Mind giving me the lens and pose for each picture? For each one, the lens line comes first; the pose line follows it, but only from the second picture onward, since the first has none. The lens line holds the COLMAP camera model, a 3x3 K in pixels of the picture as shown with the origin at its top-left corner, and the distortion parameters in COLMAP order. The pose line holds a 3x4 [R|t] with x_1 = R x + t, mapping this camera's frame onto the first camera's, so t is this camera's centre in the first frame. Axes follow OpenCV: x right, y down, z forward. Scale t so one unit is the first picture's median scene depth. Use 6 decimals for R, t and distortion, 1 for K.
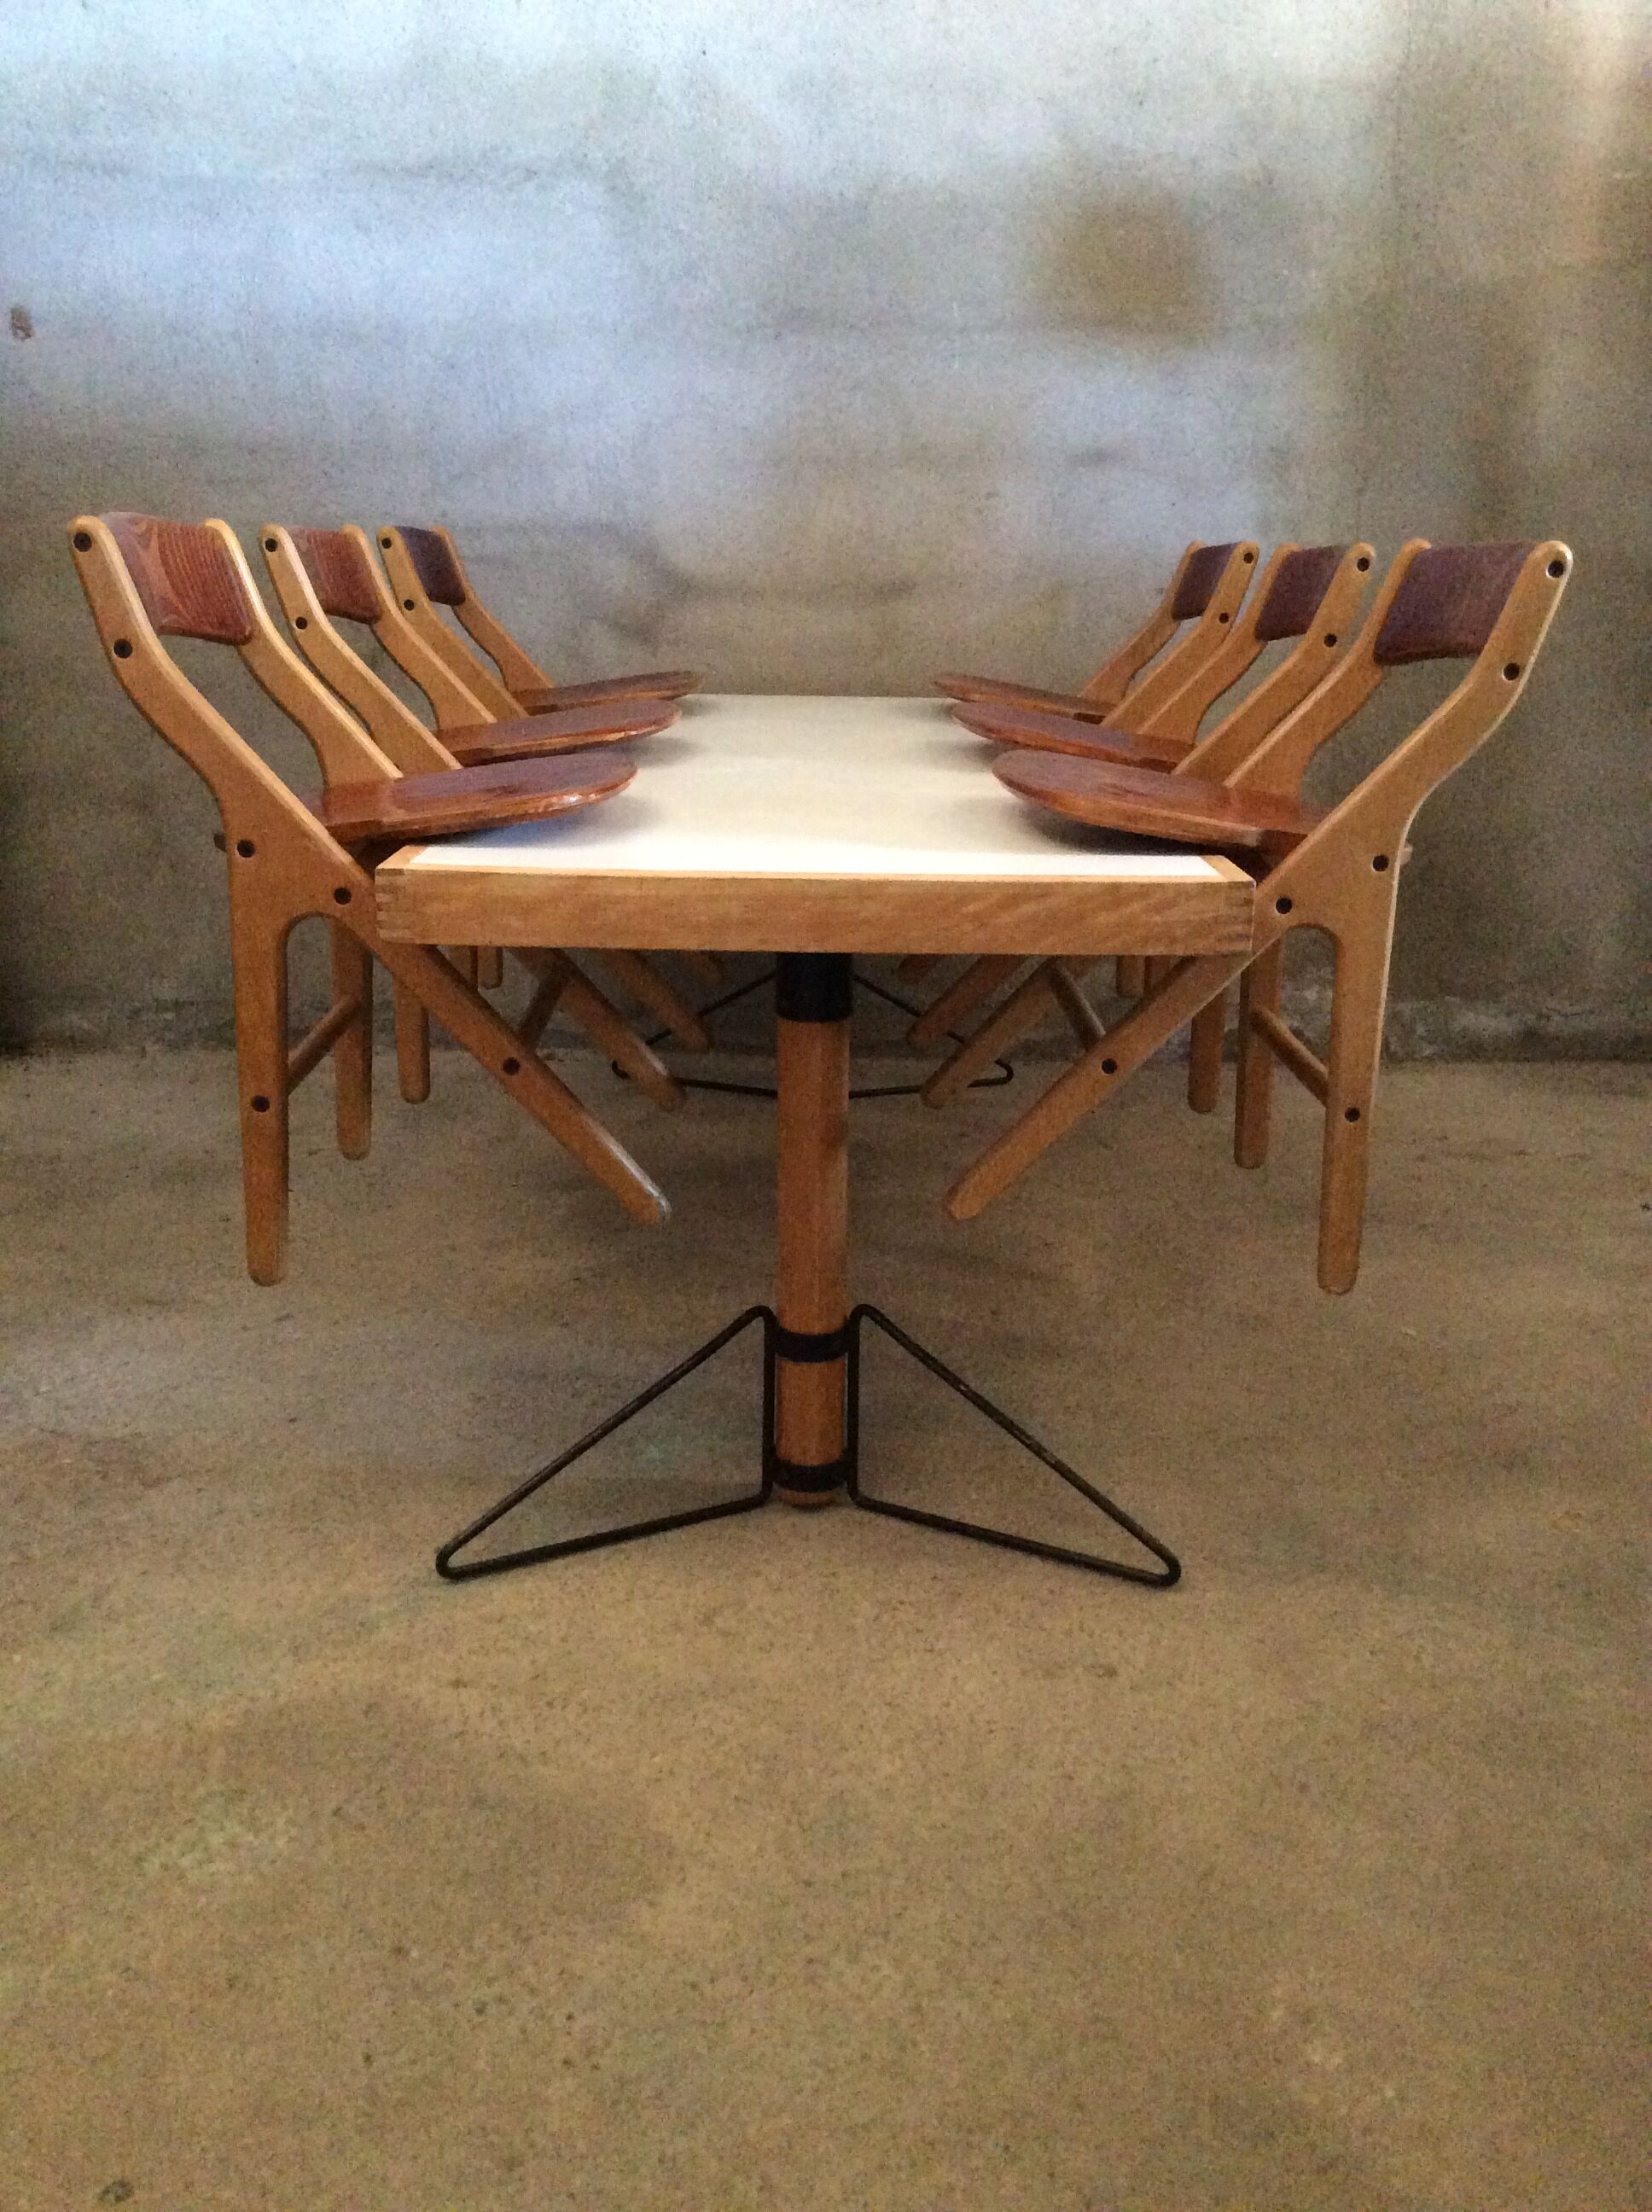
lens RADIAL K [[2032.3, 0, 815.9], [0, 2032.3, 1112.2], [0, 0, 1]] dist [0.138152, -0.304761]
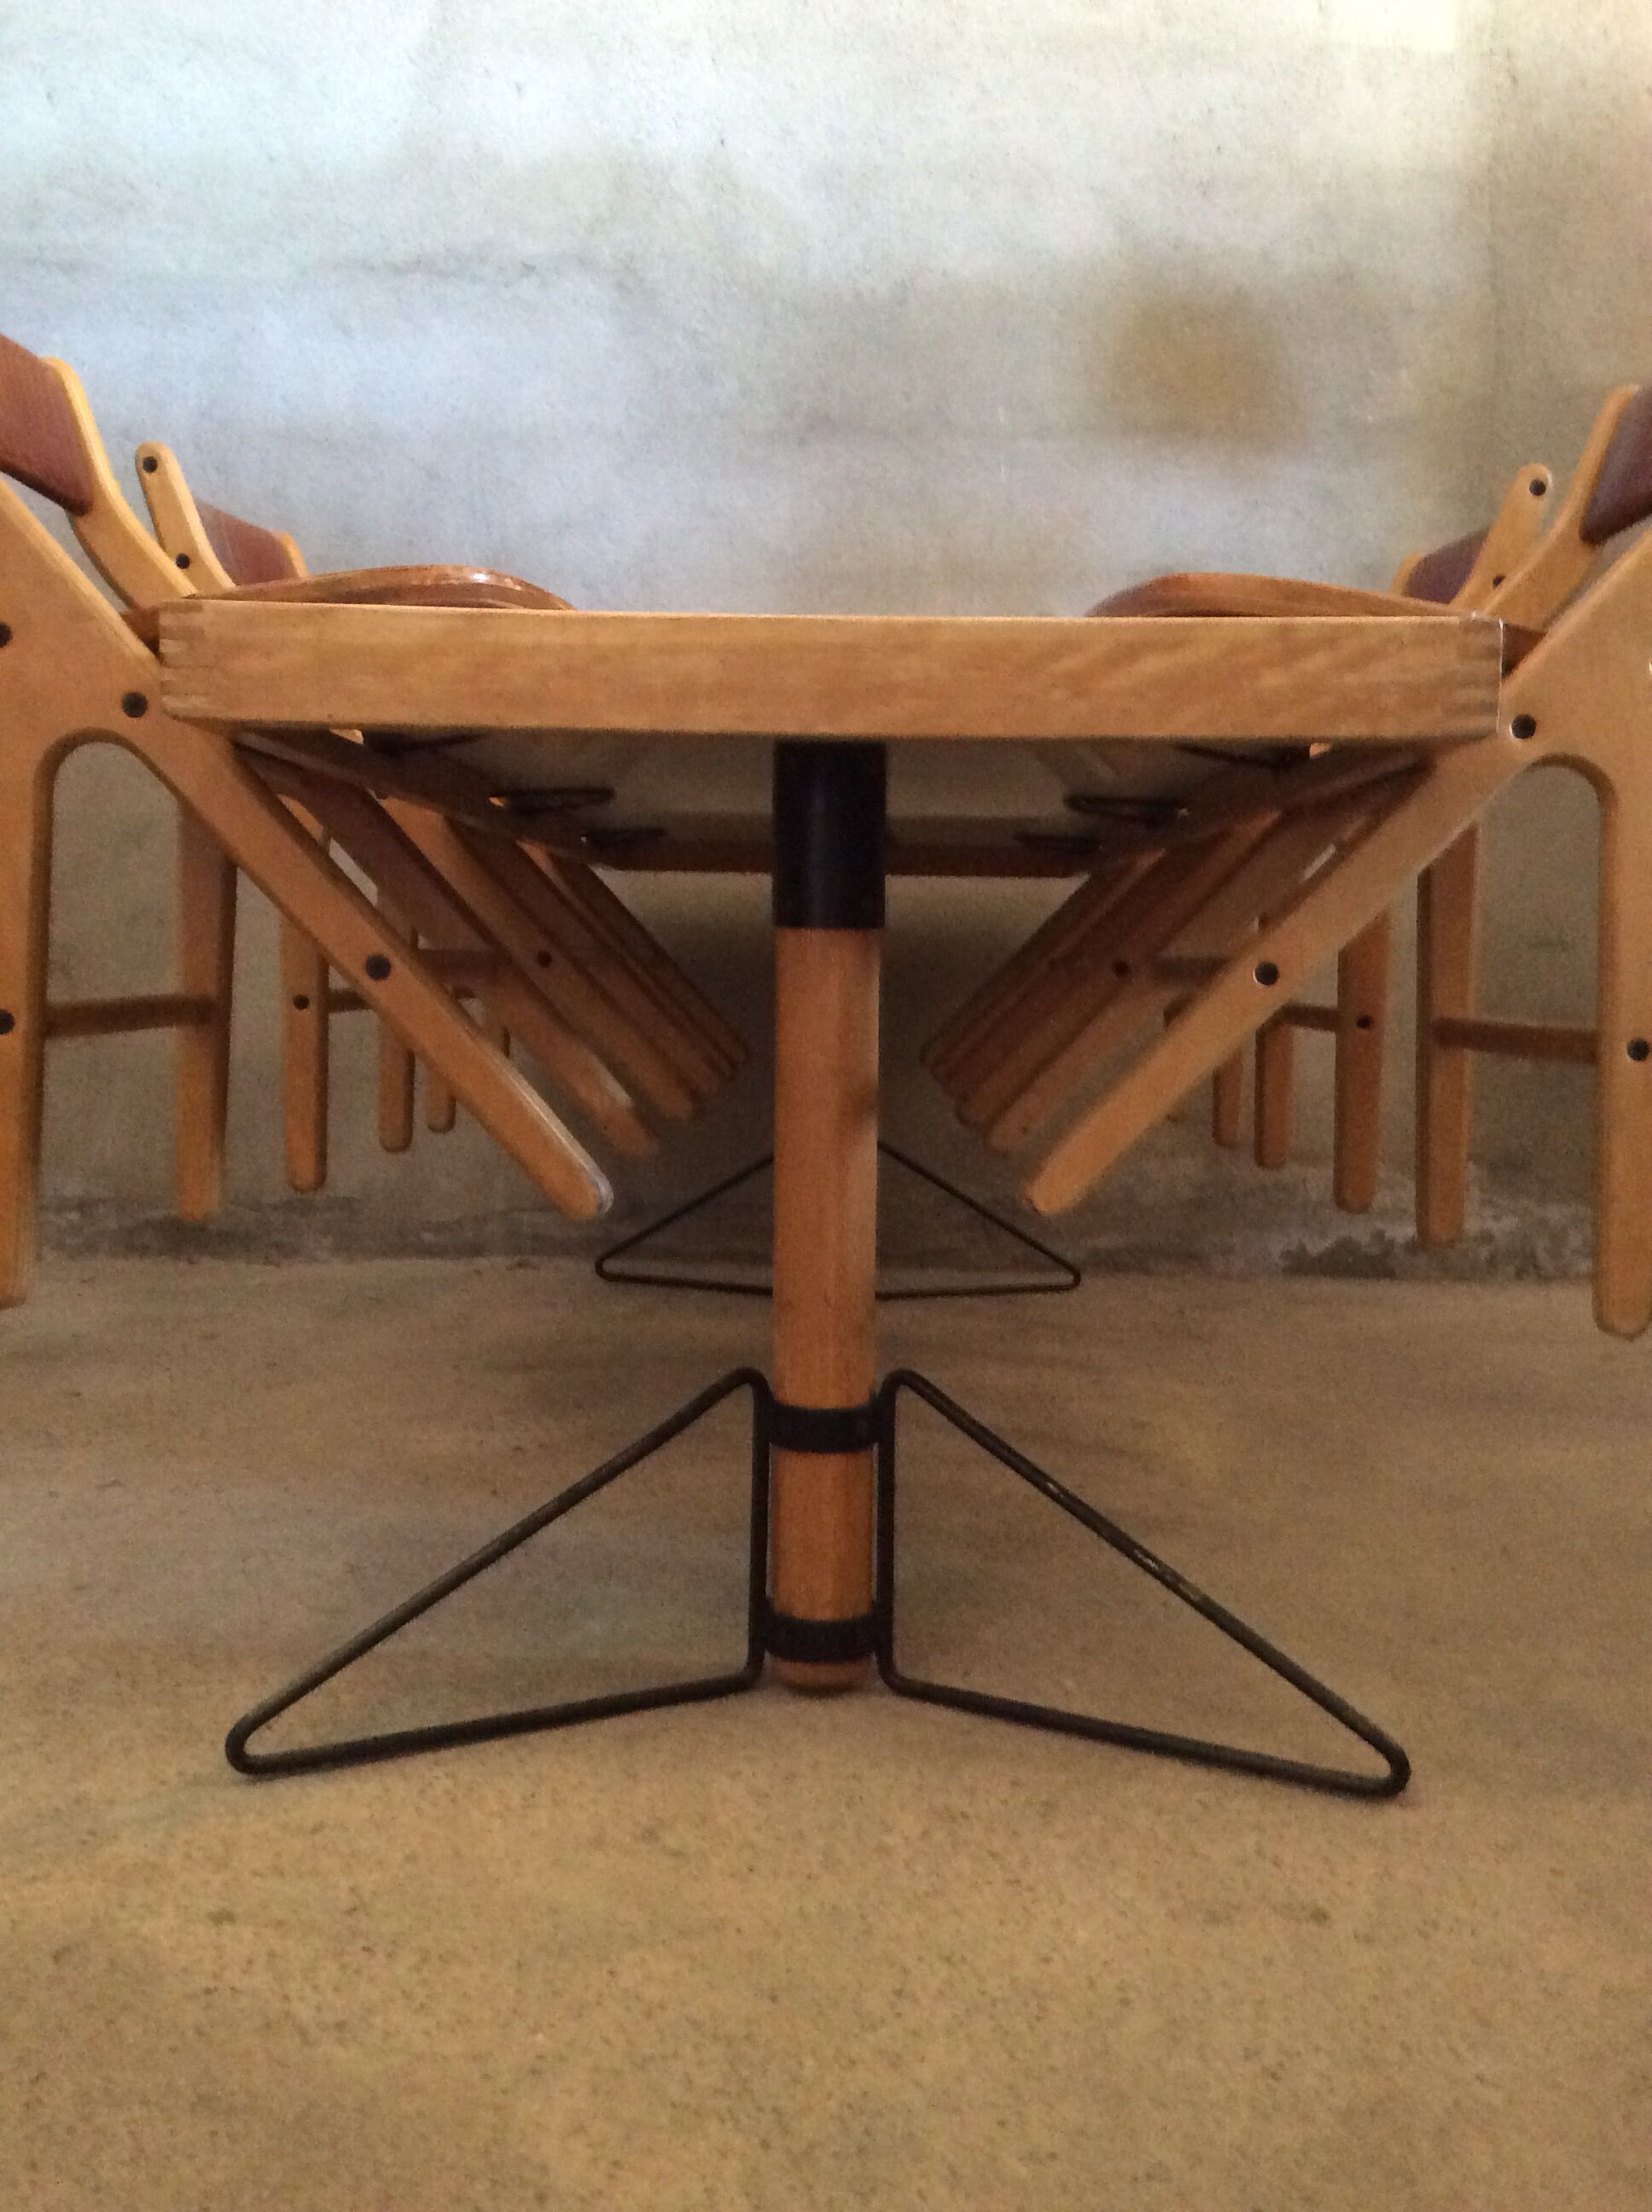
lens RADIAL K [[2032.3, 0, 815.9], [0, 2032.3, 1112.2], [0, 0, 1]] dist [0.138152, -0.304761]
pose [[0.999843, 0.002817, -0.017509, 0.007087], [-0.006262, 0.979778, -0.199990, 0.153906], [0.016592, 0.200068, 0.979641, 0.340044]]
